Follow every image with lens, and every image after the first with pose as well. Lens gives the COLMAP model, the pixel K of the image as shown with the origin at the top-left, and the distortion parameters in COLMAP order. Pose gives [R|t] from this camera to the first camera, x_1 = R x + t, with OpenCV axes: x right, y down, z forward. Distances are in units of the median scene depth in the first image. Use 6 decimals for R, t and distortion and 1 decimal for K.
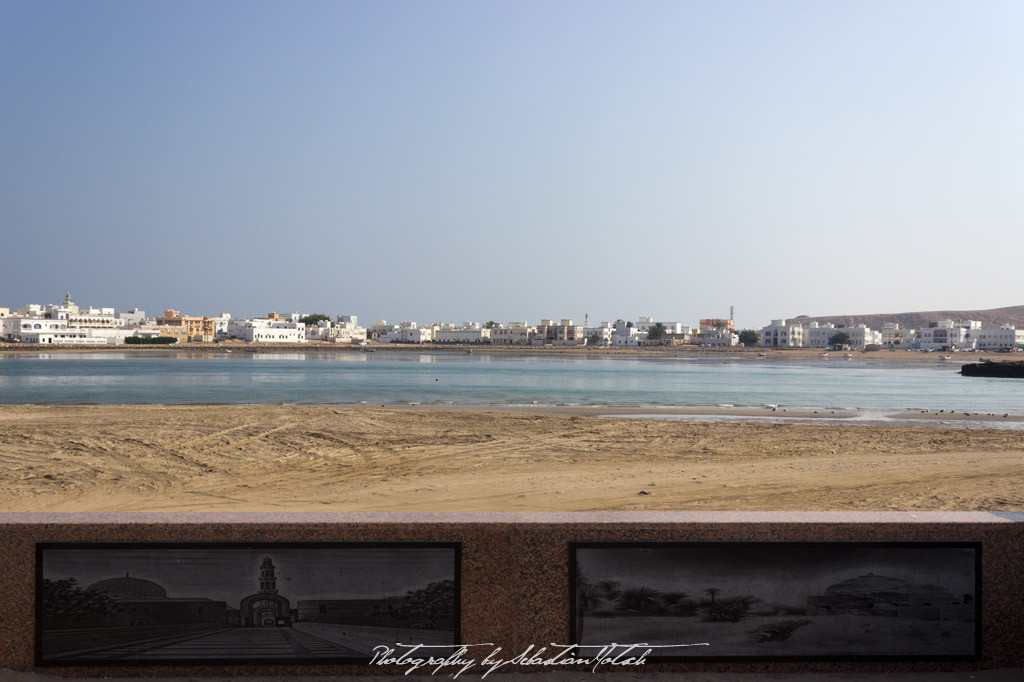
lens RADIAL K [[1727.9, 0, 511.9], [0, 1727.9, 340.6], [0, 0, 1]] dist [-0.008303, 0.000000]
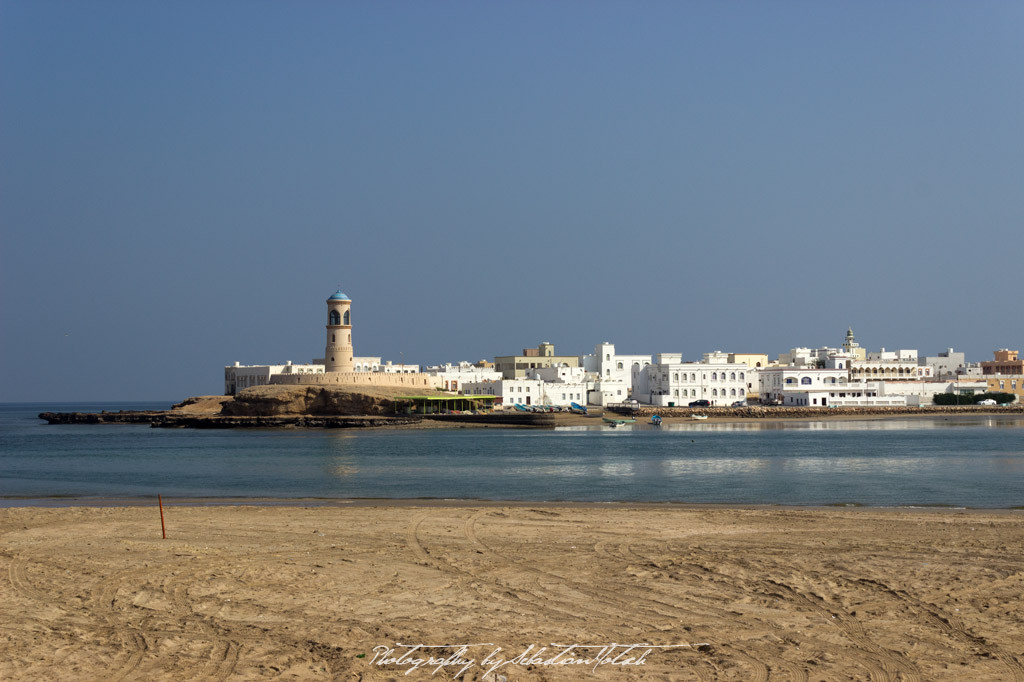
lens RADIAL K [[1727.9, 0, 511.7], [0, 1727.9, 341.0], [0, 0, 1]] dist [-0.008303, 0.000000]
pose [[0.828672, -0.036049, -0.558572, 0.002870], [0.023575, 0.999286, -0.029518, -0.006529], [0.559238, 0.011292, 0.828930, 0.386632]]
